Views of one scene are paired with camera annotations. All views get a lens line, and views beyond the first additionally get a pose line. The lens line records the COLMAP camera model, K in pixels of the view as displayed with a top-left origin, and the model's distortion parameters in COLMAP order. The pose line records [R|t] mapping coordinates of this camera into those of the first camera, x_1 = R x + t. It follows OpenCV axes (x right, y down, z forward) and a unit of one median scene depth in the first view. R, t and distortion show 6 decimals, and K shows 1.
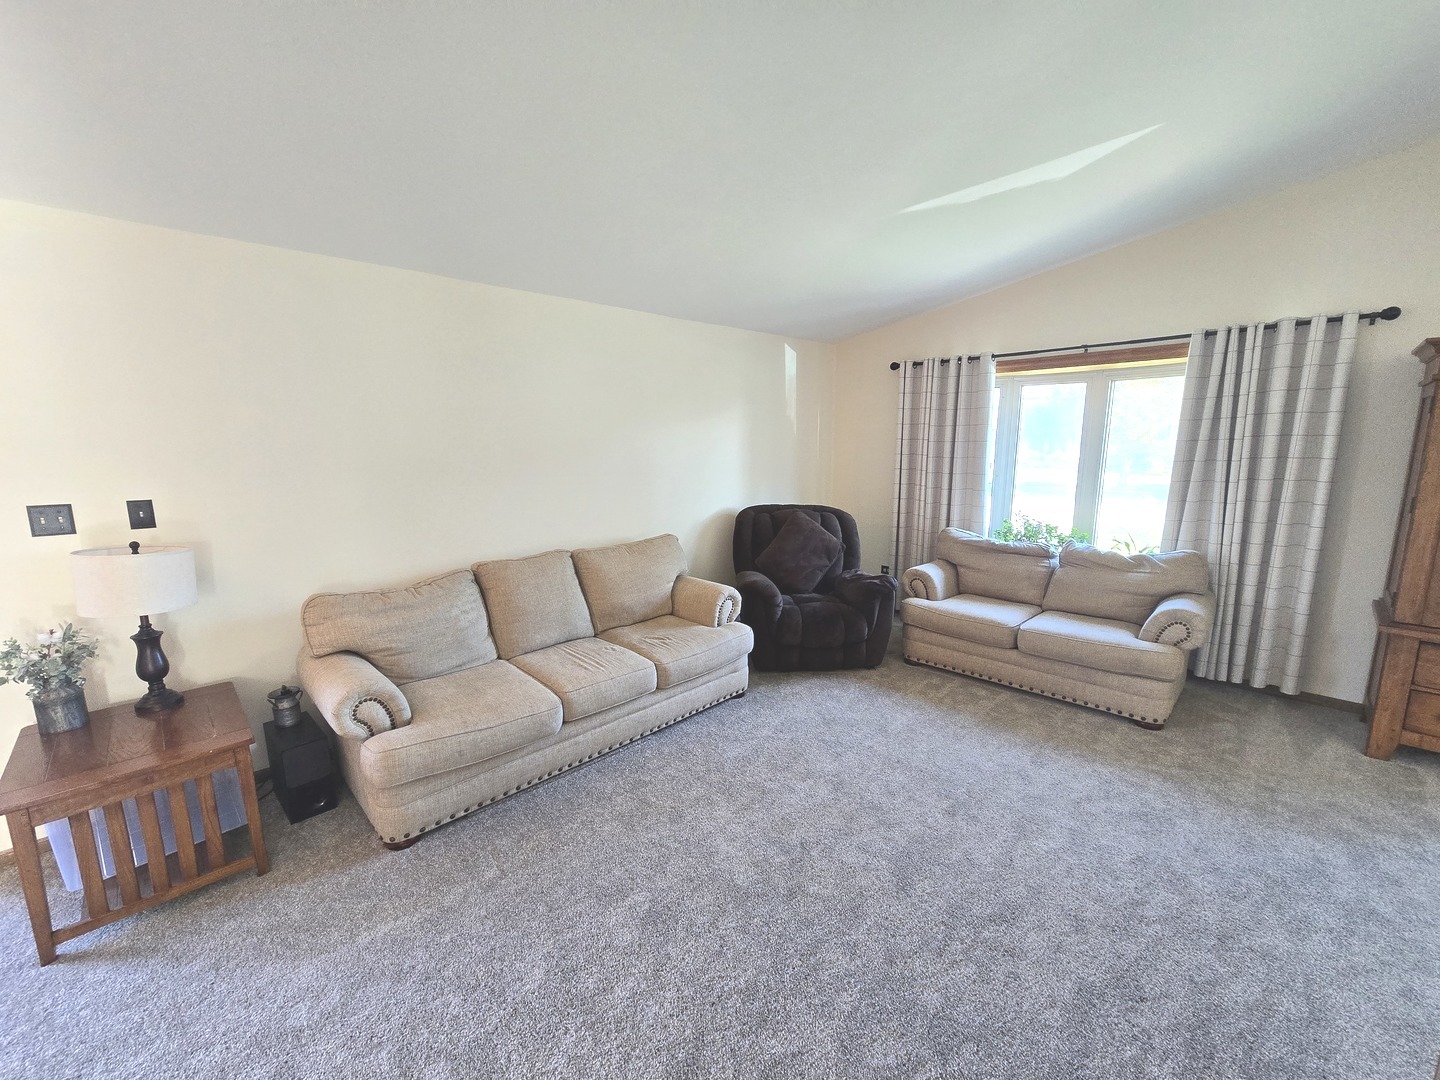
lens RADIAL K [[593.1, 0, 710.9], [0, 593.1, 548.4], [0, 0, 1]] dist [-0.000180, 0.000475]
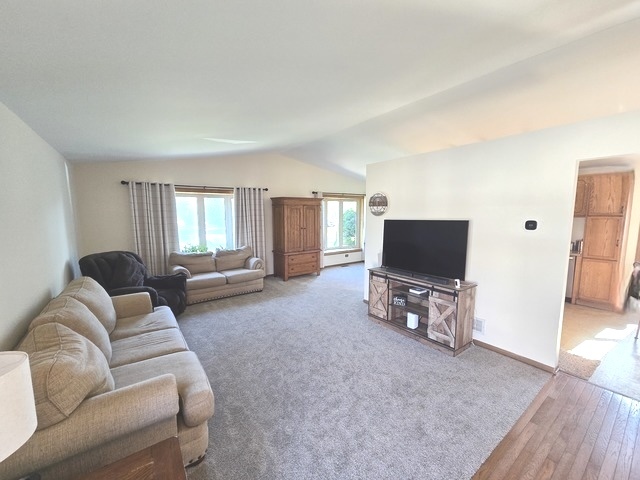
lens RADIAL K [[263.6, 0, 315.9], [0, 263.6, 243.7], [0, 0, 1]] dist [-0.000180, 0.000475]
pose [[0.152544, -0.112342, 0.981891, -0.744479], [0.175764, 0.980764, 0.084906, -0.071177], [-0.972542, 0.159629, 0.169356, 0.282225]]
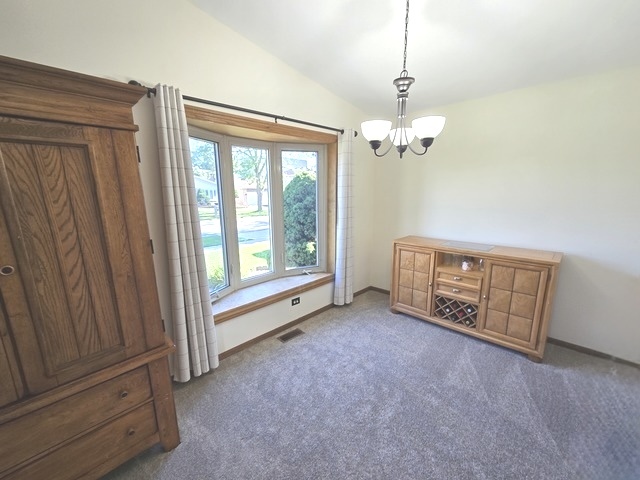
lens RADIAL K [[268.2, 0, 315.6], [0, 268.2, 247.5], [0, 0, 1]] dist [-0.001485, 0.000020]
pose [[-0.011038, -0.208679, 0.977922, 0.731207], [0.184499, 0.960765, 0.207101, -0.055851], [-0.982771, 0.182711, 0.027896, 0.309032]]
